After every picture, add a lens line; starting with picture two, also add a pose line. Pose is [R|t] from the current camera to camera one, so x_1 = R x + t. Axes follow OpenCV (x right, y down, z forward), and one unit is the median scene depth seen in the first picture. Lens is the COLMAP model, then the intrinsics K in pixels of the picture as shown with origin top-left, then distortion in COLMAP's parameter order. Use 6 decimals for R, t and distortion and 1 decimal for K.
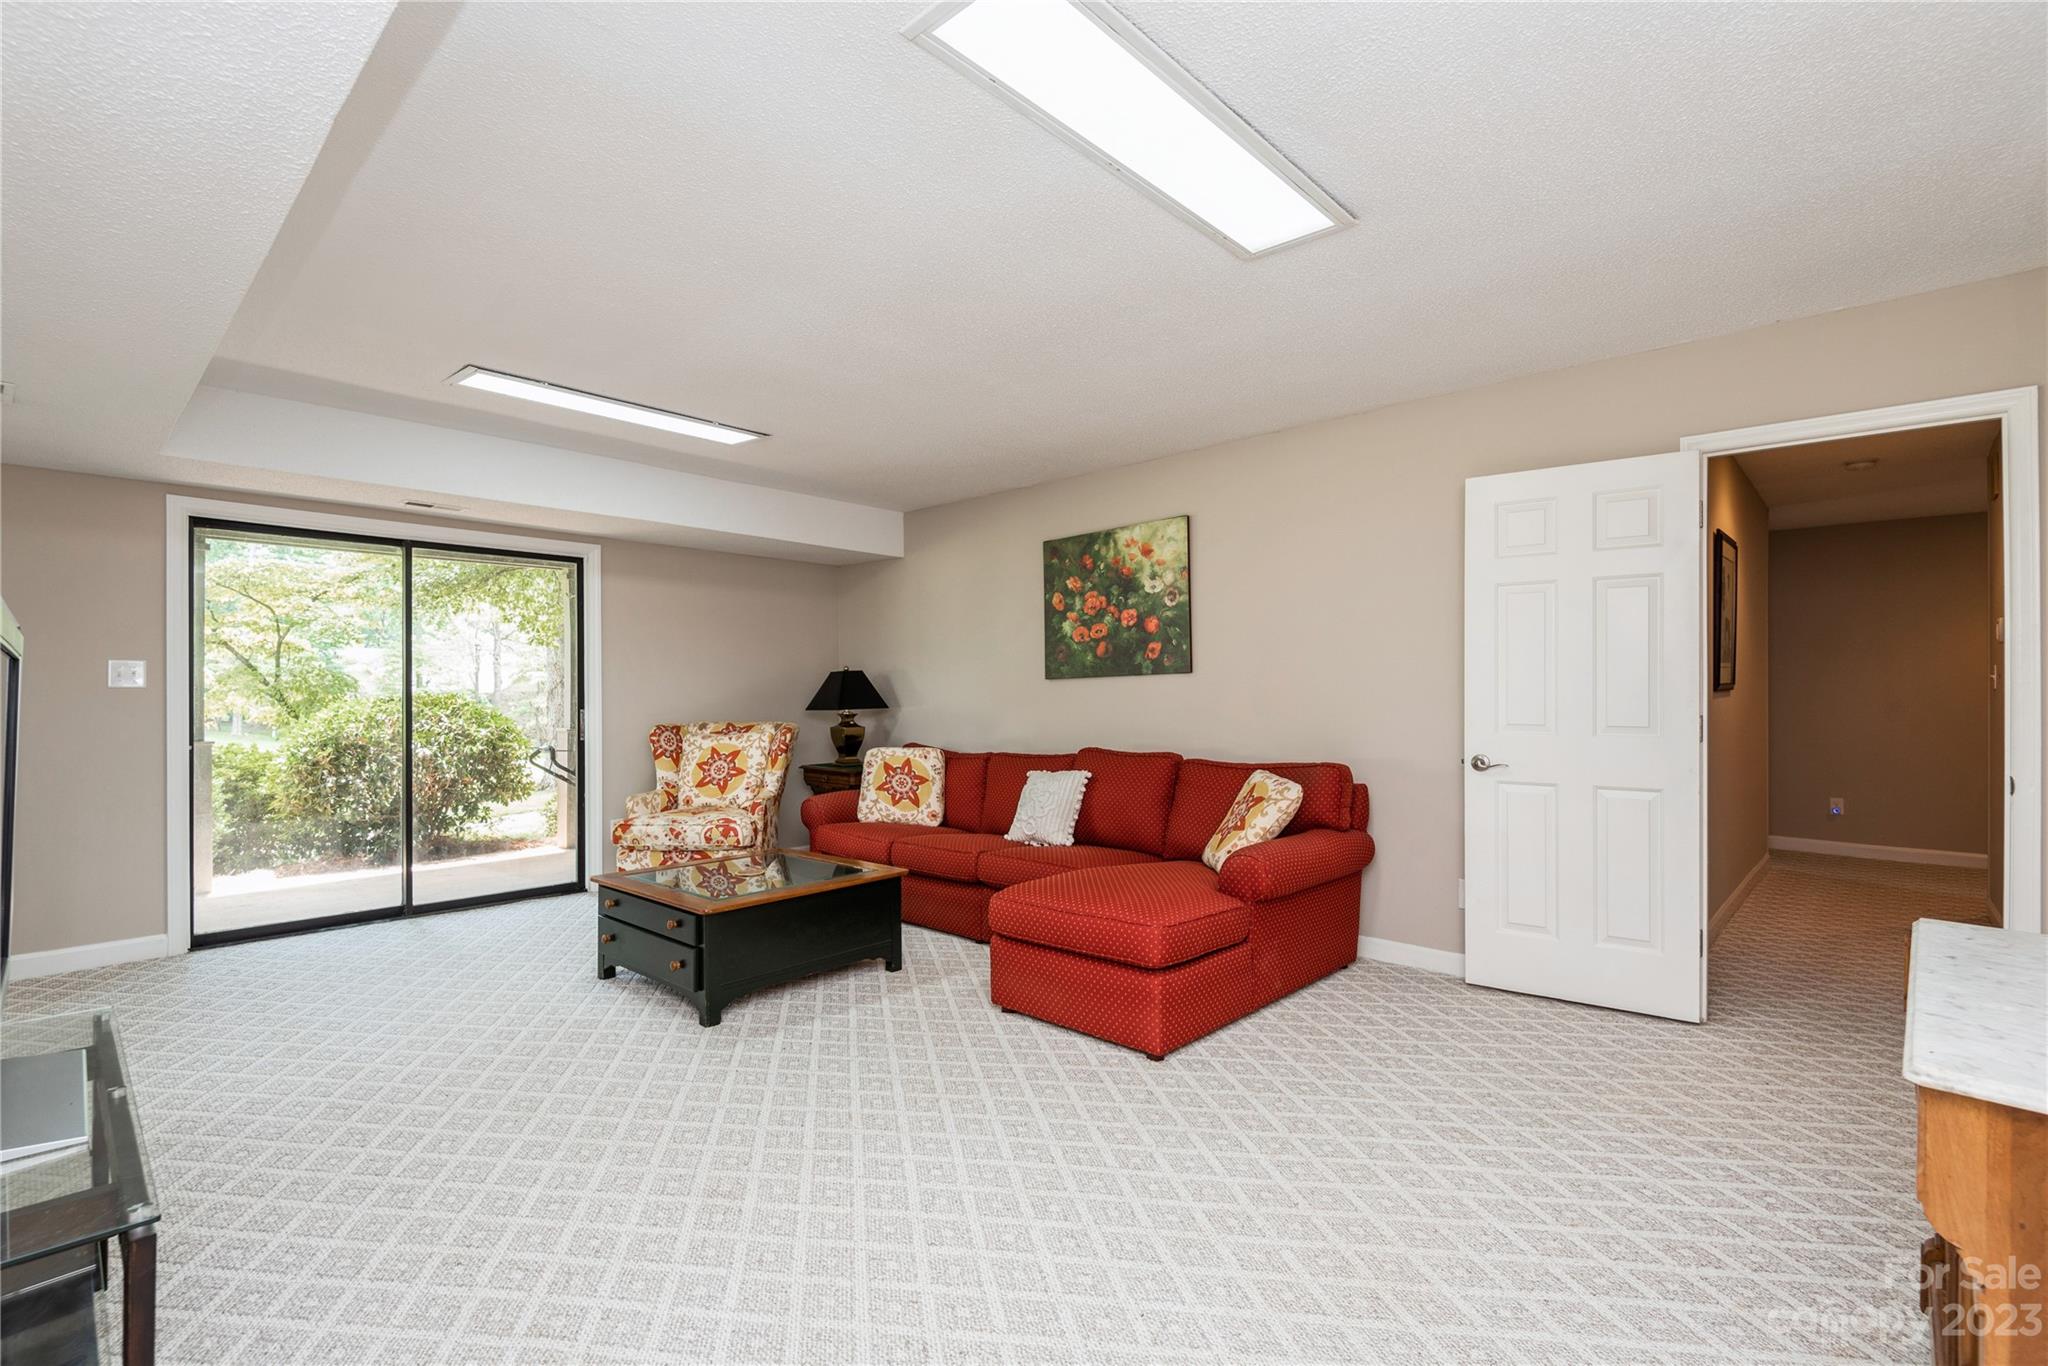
lens RADIAL K [[927.2, 0, 1028.6], [0, 927.2, 686.0], [0, 0, 1]] dist [0.012345, -0.005797]
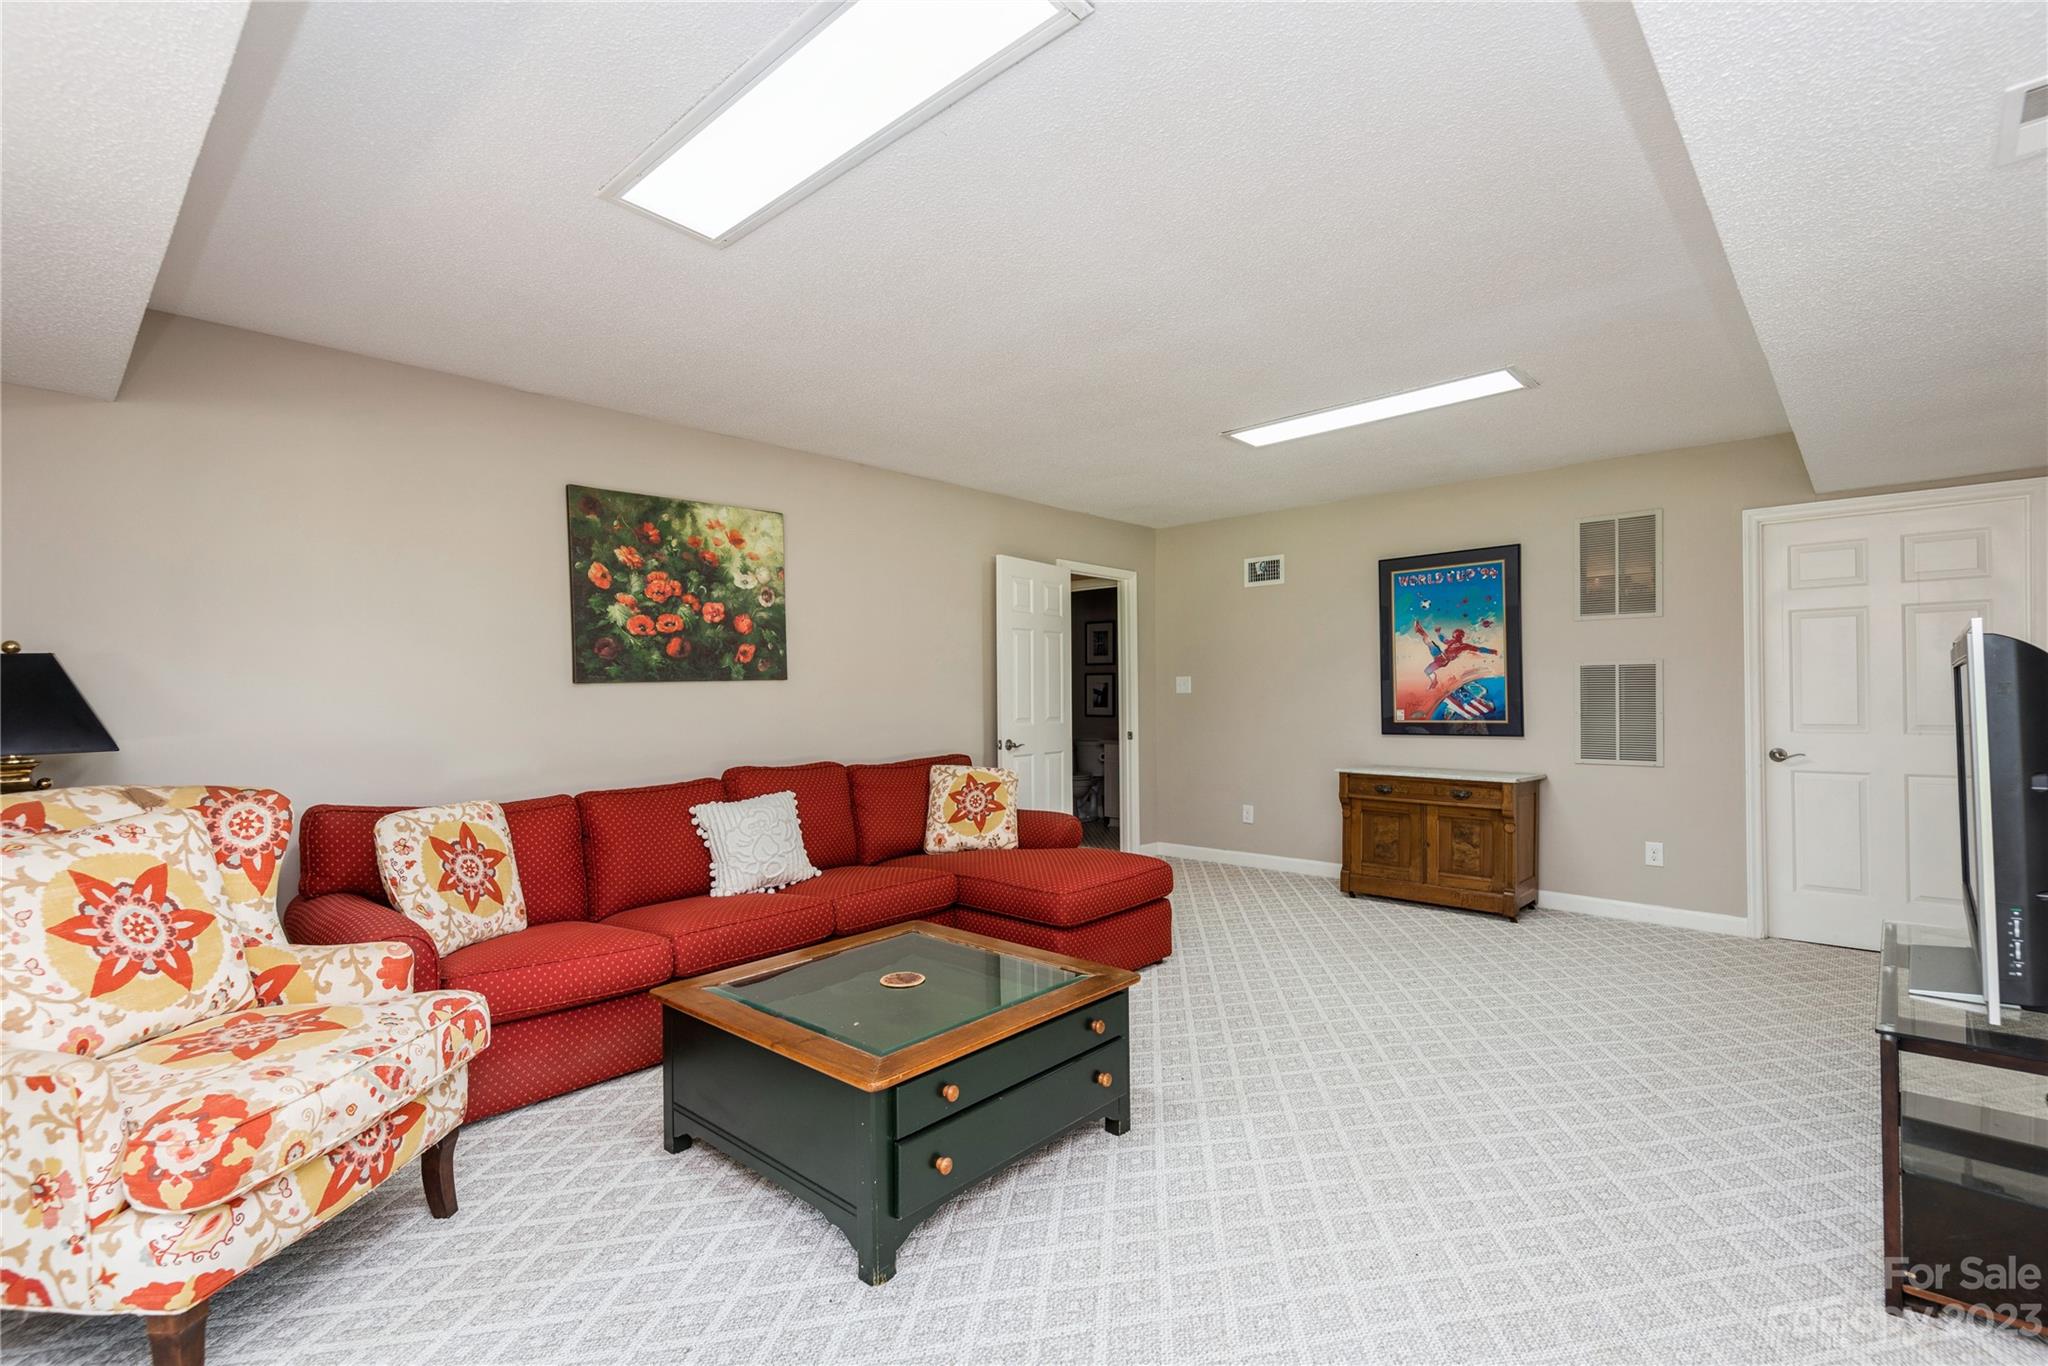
lens RADIAL K [[927.2, 0, 1028.4], [0, 927.2, 689.9], [0, 0, 1]] dist [0.012345, -0.005797]
pose [[-0.020450, 0.007331, 0.999764, -0.741781], [-0.000773, 0.999973, -0.007348, 0.002978], [-0.999791, -0.000923, -0.020444, 0.726977]]
